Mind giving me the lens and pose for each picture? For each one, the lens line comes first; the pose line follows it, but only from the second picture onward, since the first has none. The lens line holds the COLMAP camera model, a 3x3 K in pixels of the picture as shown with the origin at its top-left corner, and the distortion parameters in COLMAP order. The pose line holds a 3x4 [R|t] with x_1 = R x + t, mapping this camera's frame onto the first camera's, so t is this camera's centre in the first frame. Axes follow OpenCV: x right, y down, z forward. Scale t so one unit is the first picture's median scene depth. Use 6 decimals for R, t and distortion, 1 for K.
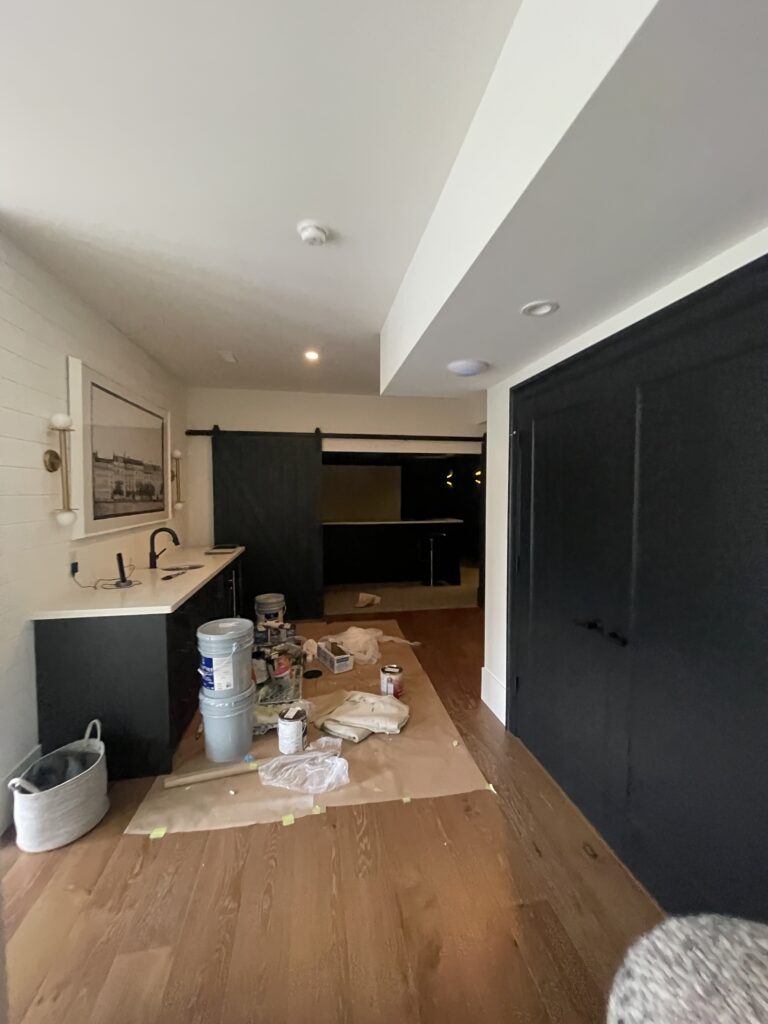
lens RADIAL K [[411.6, 0, 384.2], [0, 411.6, 511.5], [0, 0, 1]] dist [-0.003189, -0.000091]
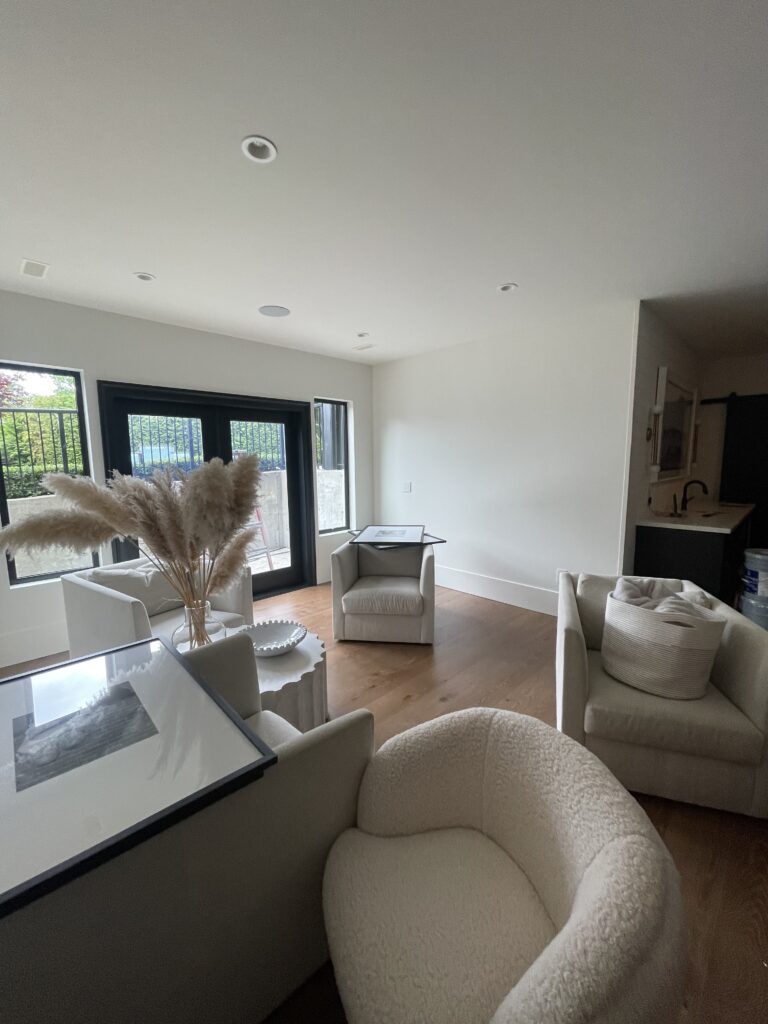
lens RADIAL K [[411.6, 0, 381.6], [0, 411.6, 511.9], [0, 0, 1]] dist [-0.003189, -0.000091]
pose [[0.565931, 0.090456, -0.819475, -0.019792], [-0.022795, 0.995300, 0.094122, 0.049443], [0.824137, -0.034587, 0.565333, -0.722948]]
